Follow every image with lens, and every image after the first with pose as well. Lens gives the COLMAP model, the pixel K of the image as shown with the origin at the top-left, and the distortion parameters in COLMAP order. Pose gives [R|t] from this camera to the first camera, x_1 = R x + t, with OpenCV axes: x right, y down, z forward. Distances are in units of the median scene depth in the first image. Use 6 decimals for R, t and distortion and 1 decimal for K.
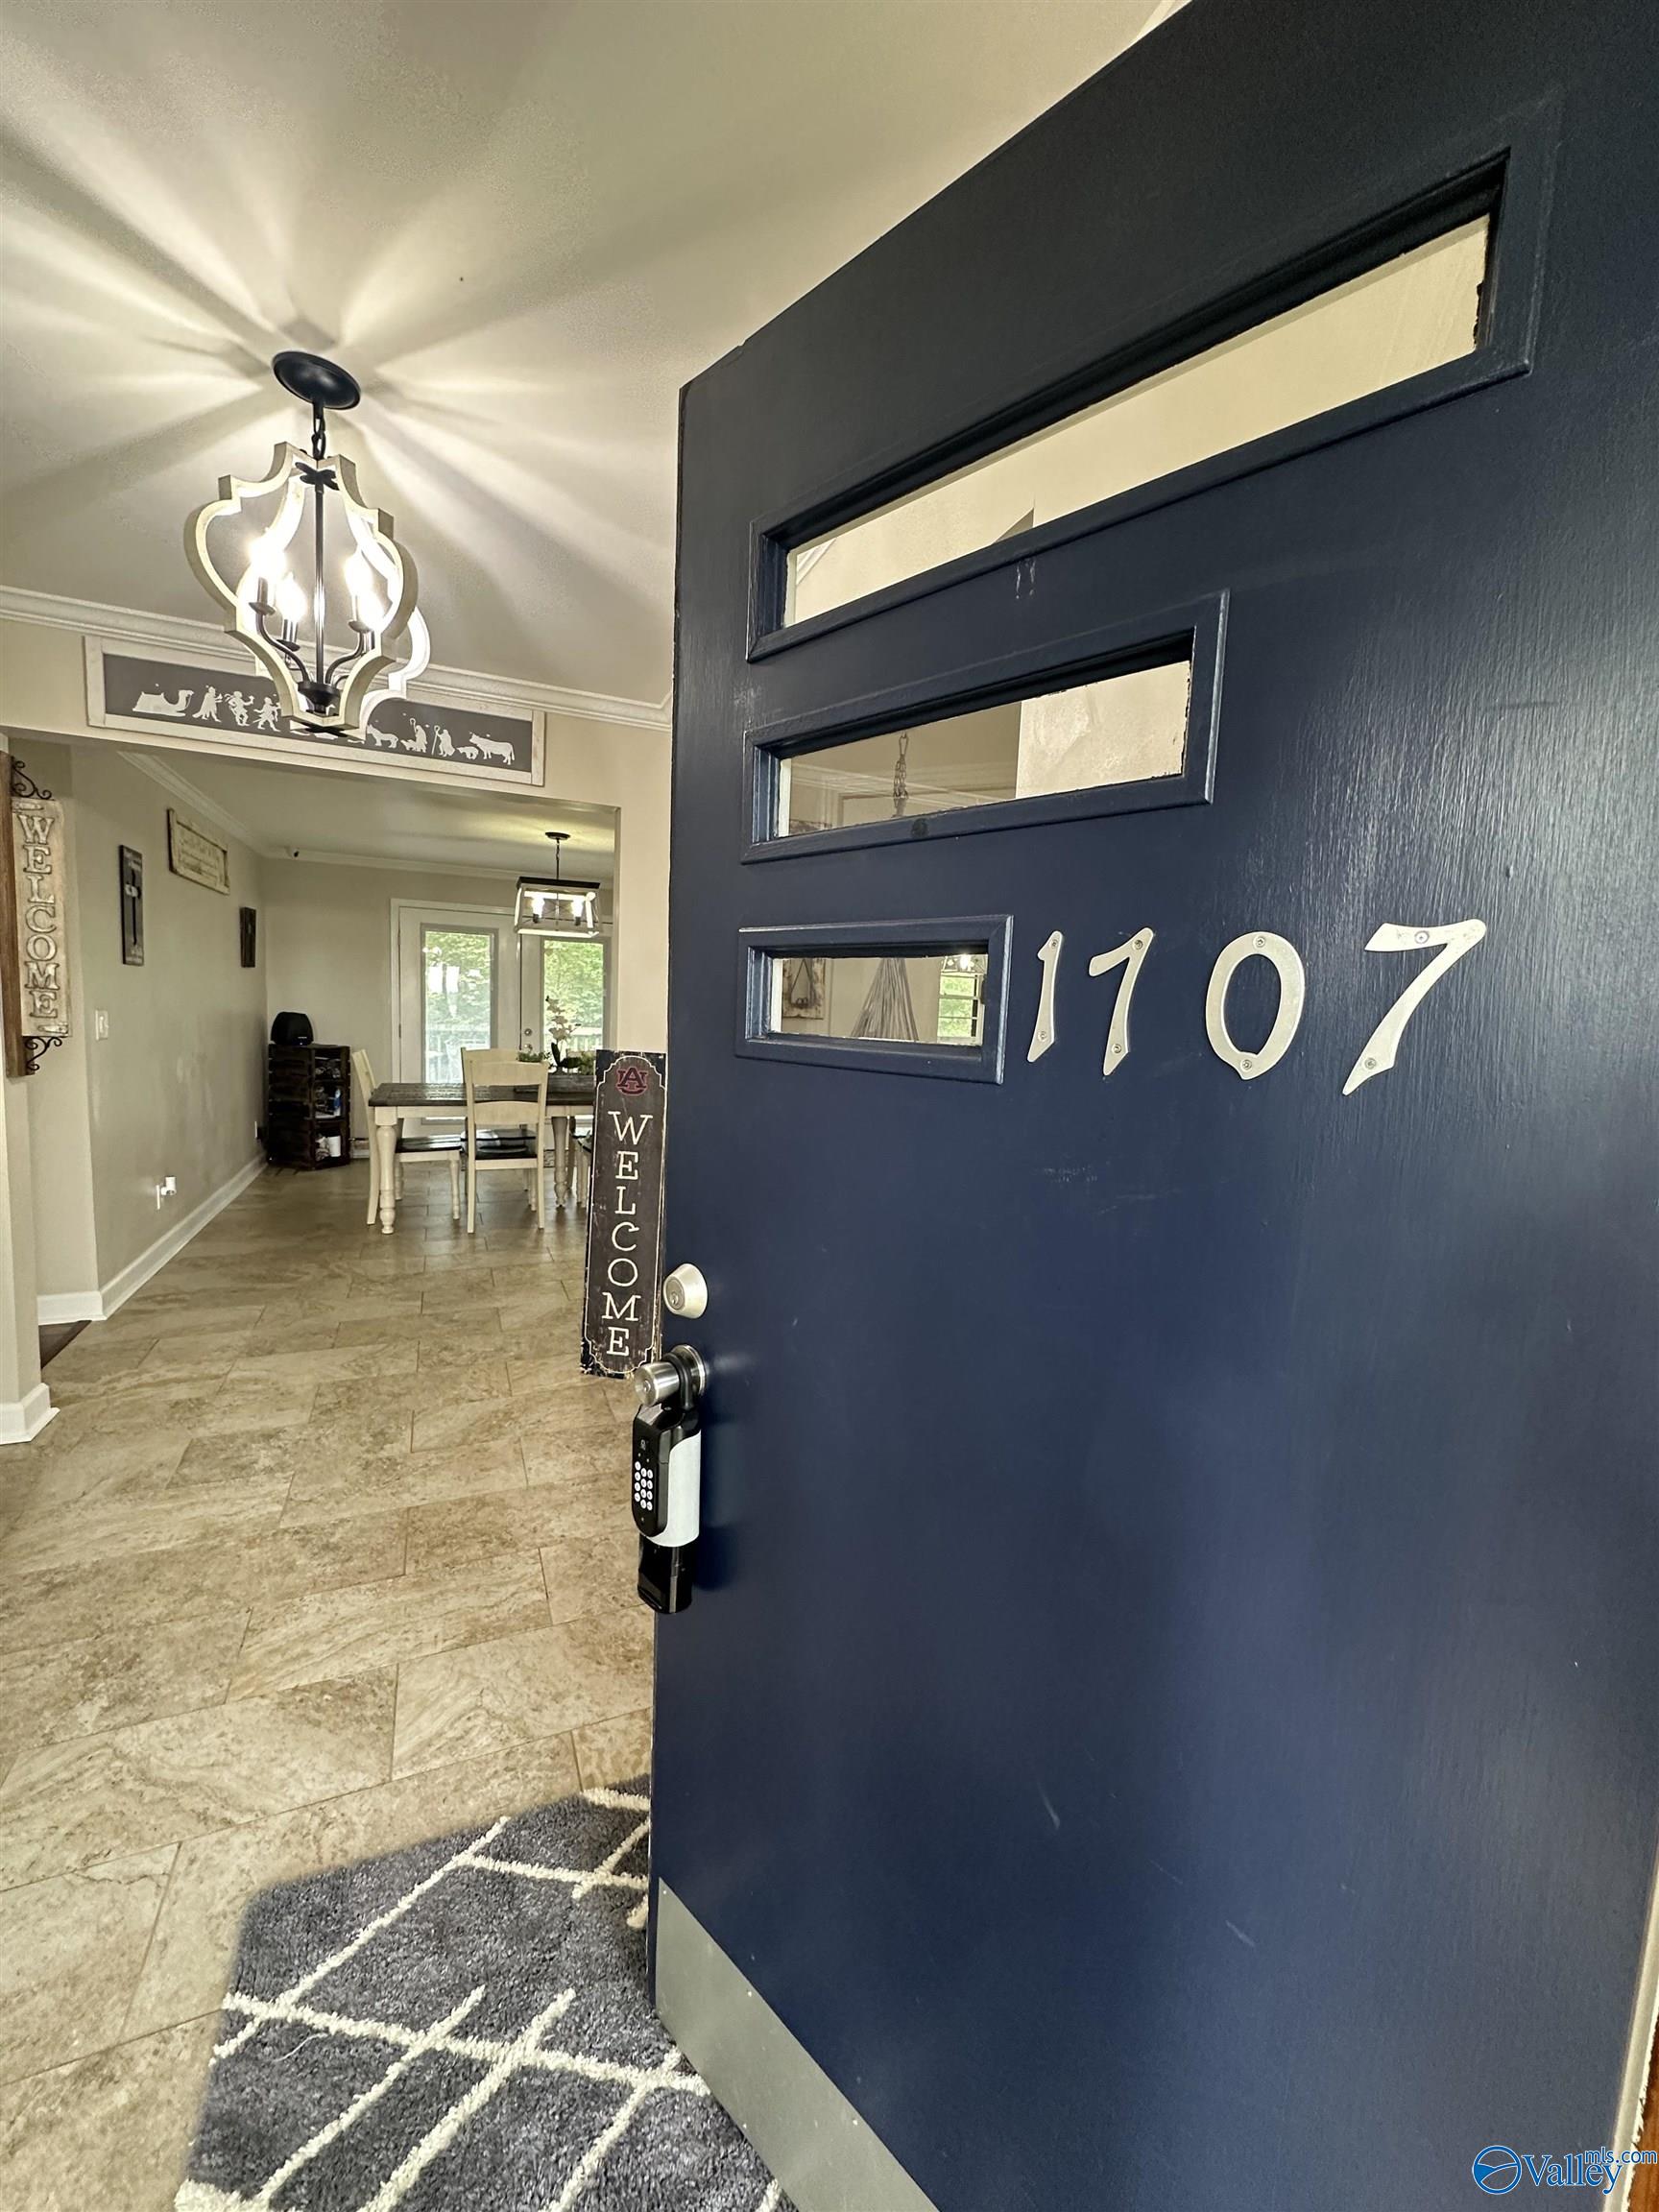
lens RADIAL K [[880.2, 0, 834.5], [0, 880.2, 1102.4], [0, 0, 1]] dist [-0.005565, 0.001088]
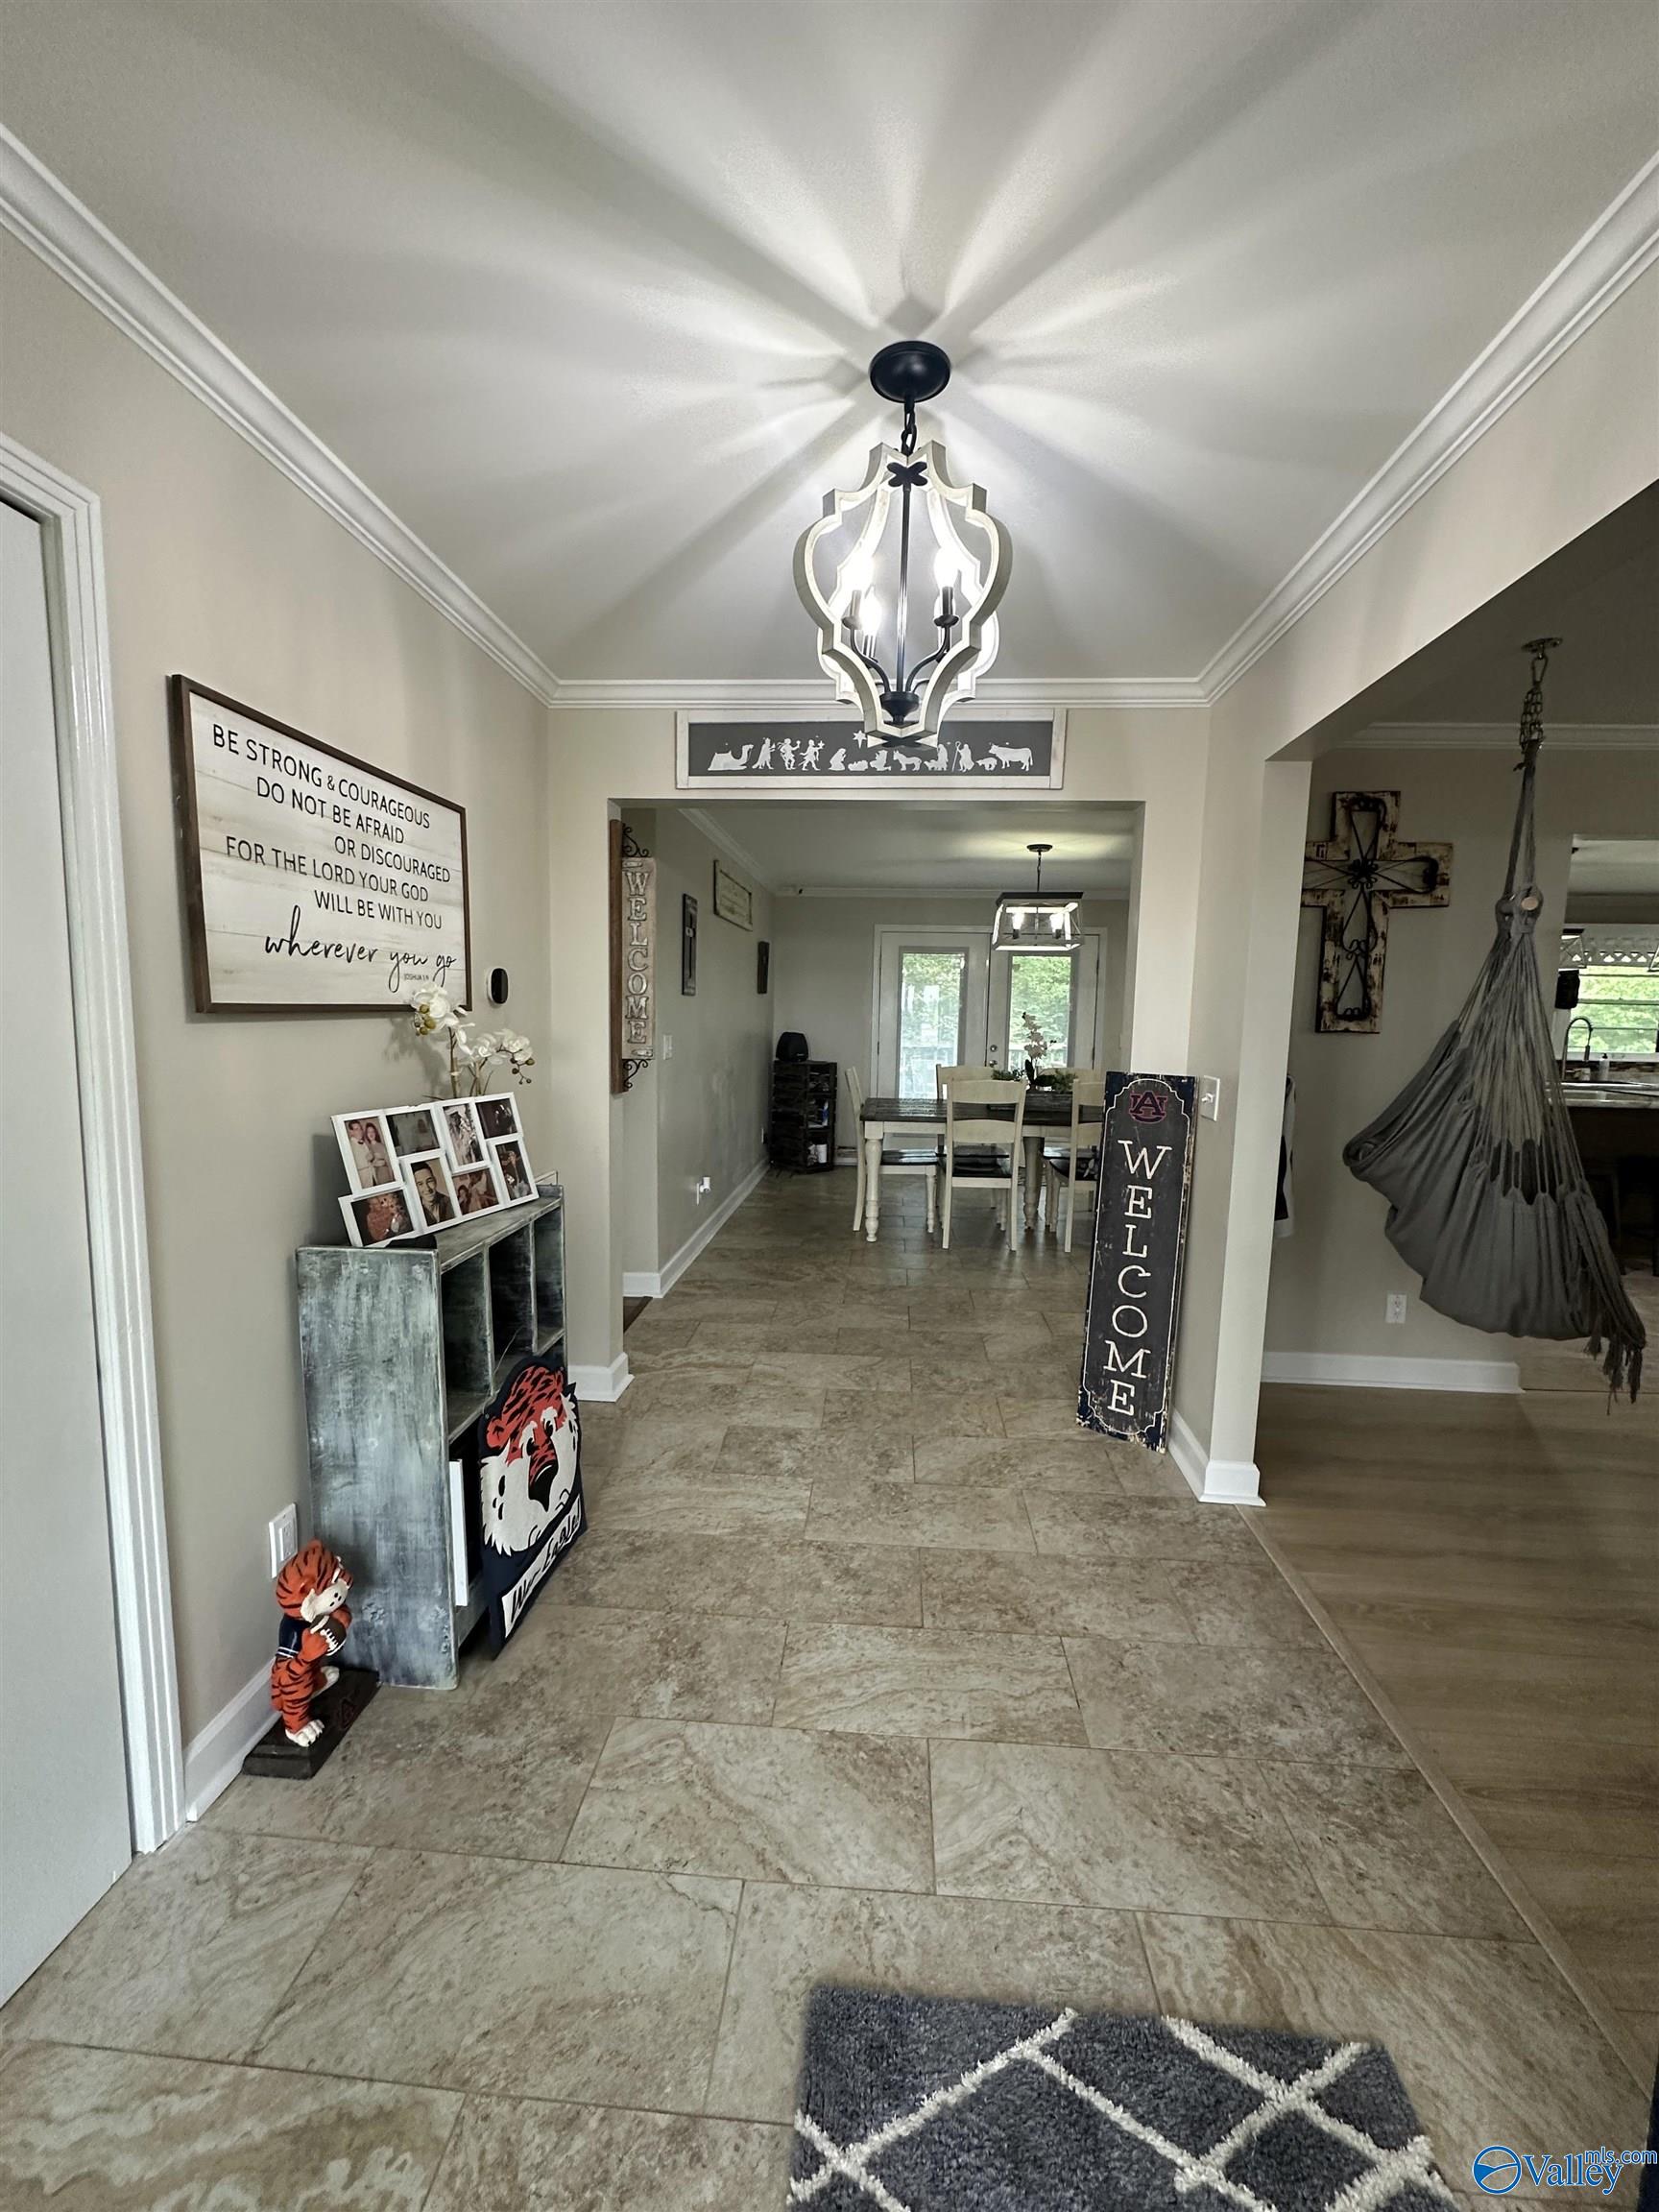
lens RADIAL K [[880.2, 0, 834.2], [0, 880.2, 1098.7], [0, 0, 1]] dist [-0.005565, 0.001088]
pose [[0.884851, 0.020595, -0.465419, -0.110634], [-0.029300, 0.999505, -0.011475, -0.015228], [0.464952, 0.023791, 0.885016, 0.077254]]
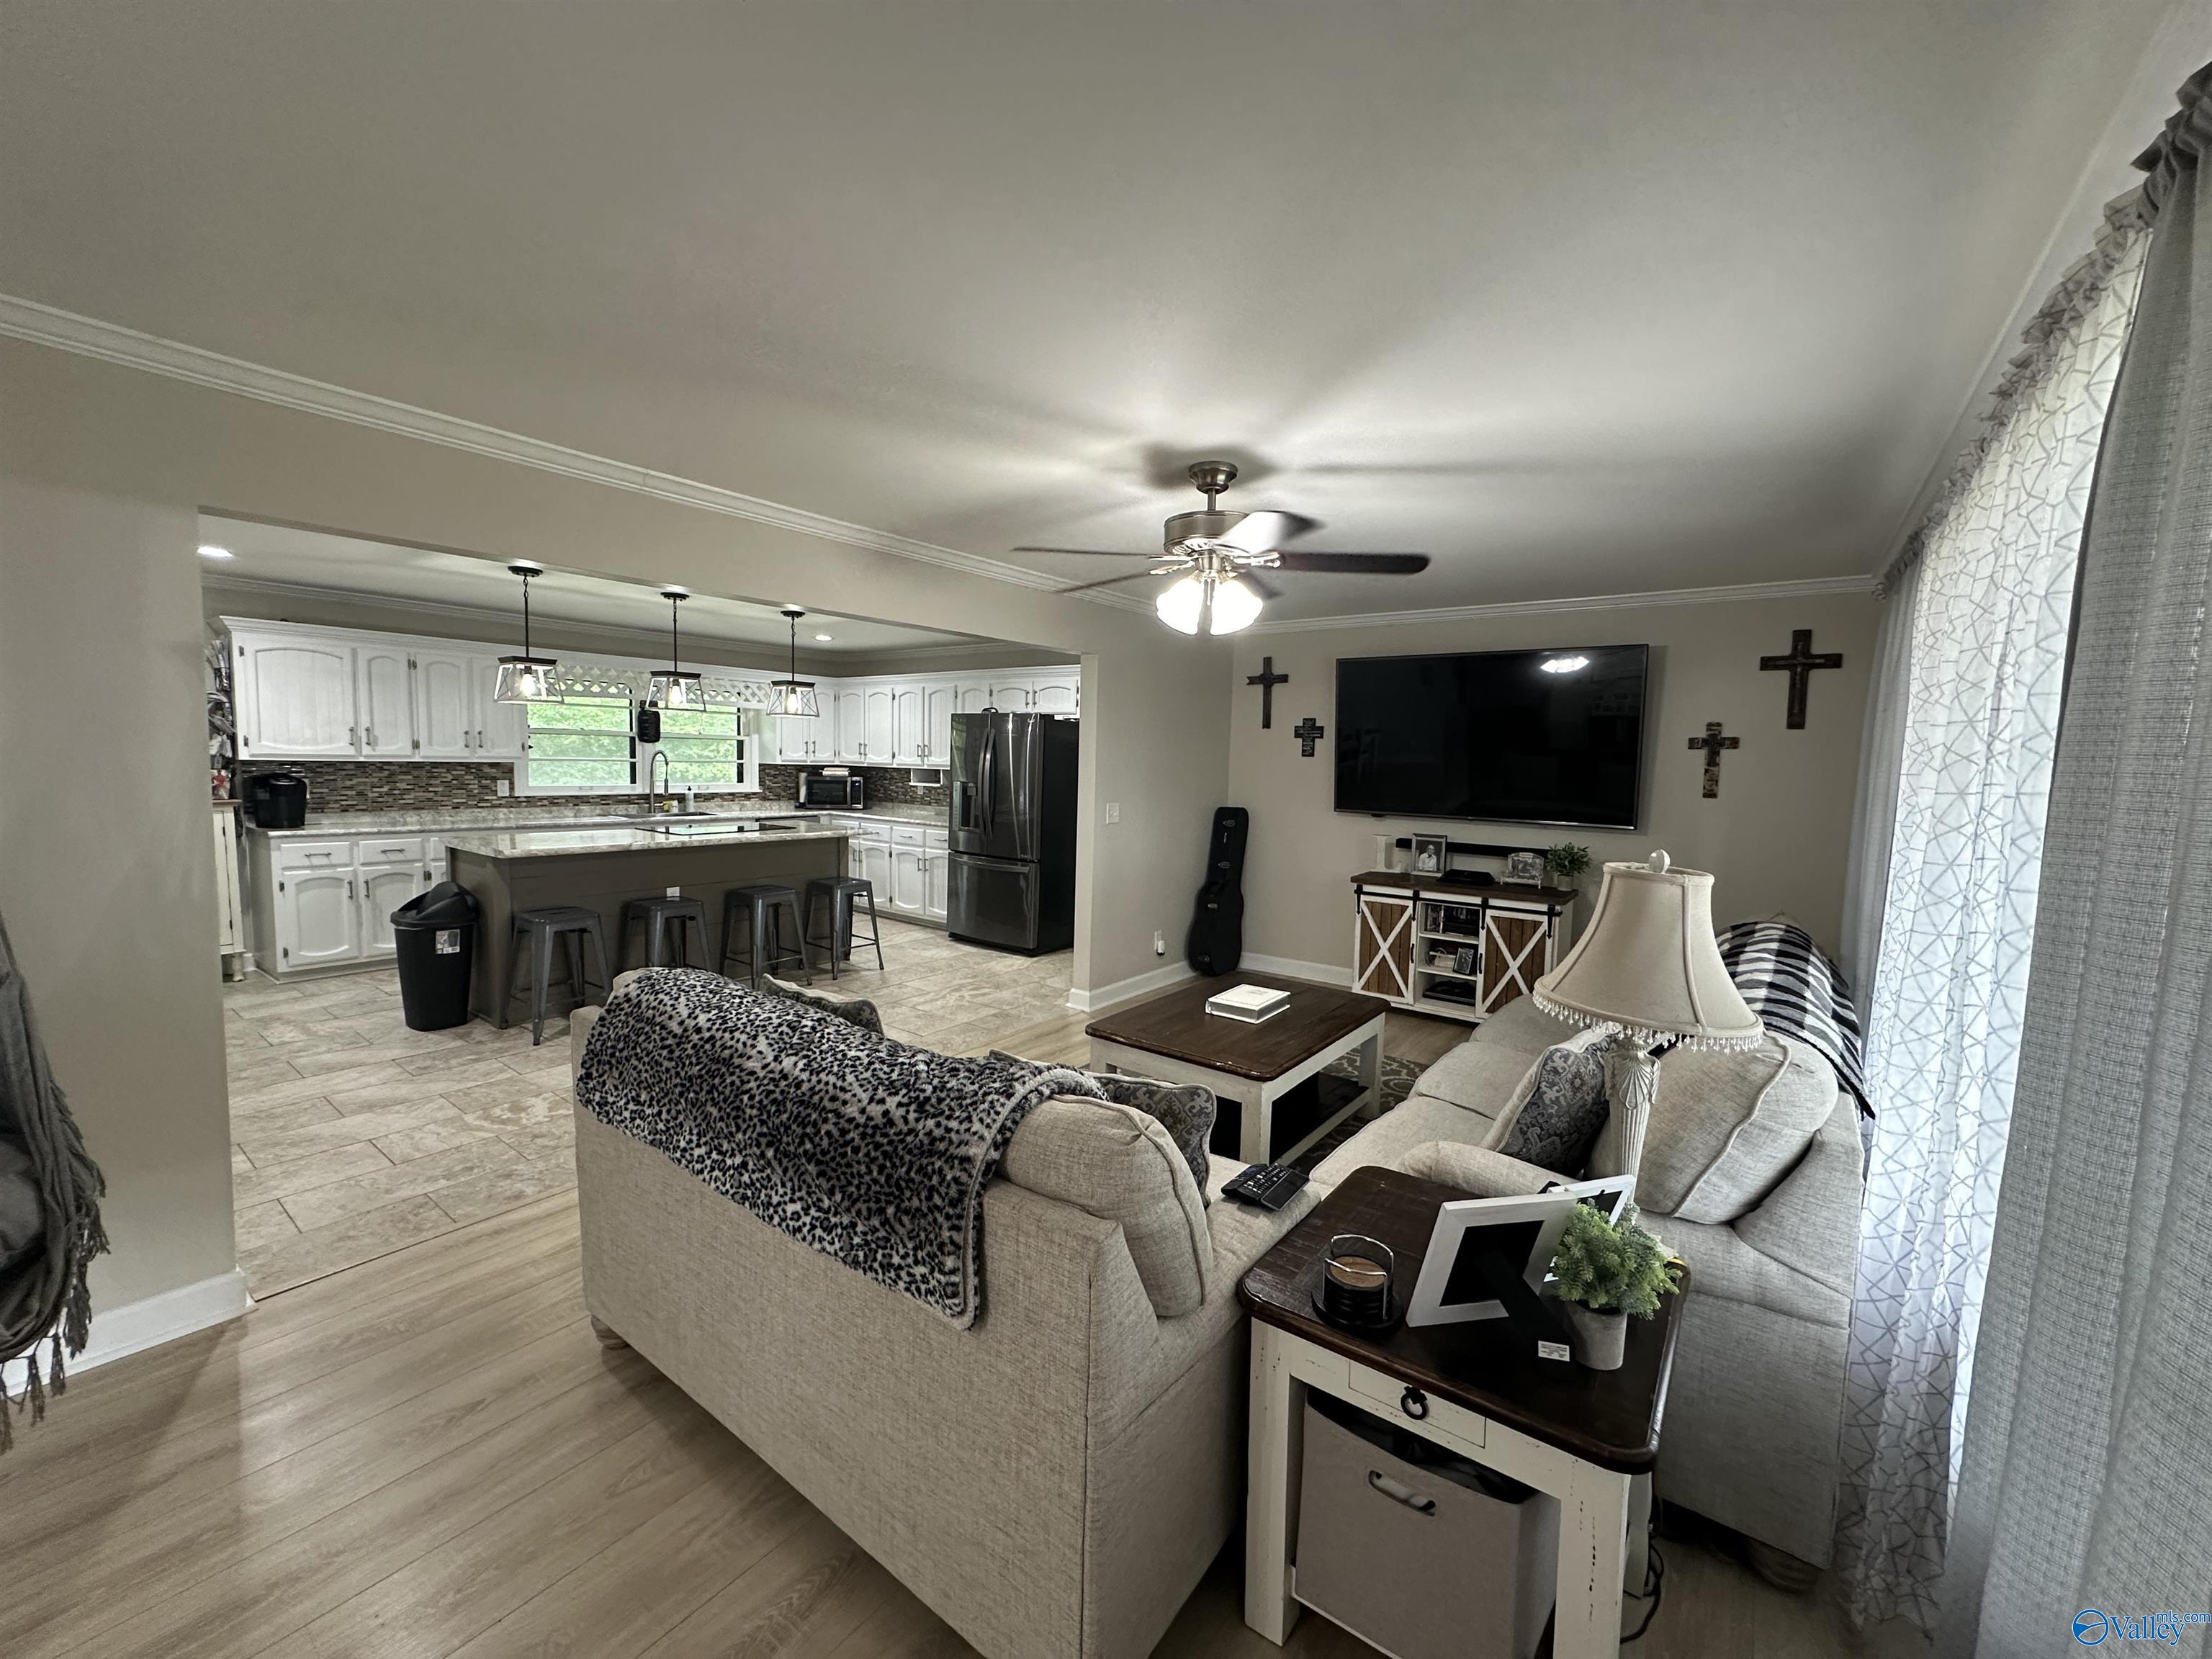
lens RADIAL K [[880.2, 0, 1106.8], [0, 880.2, 828.3], [0, 0, 1]] dist [-0.005565, 0.001088]
pose [[0.867727, -0.060647, 0.493327, 0.459081], [0.062754, 0.997953, 0.012302, -0.067270], [-0.493064, 0.020283, 0.869757, 0.433548]]
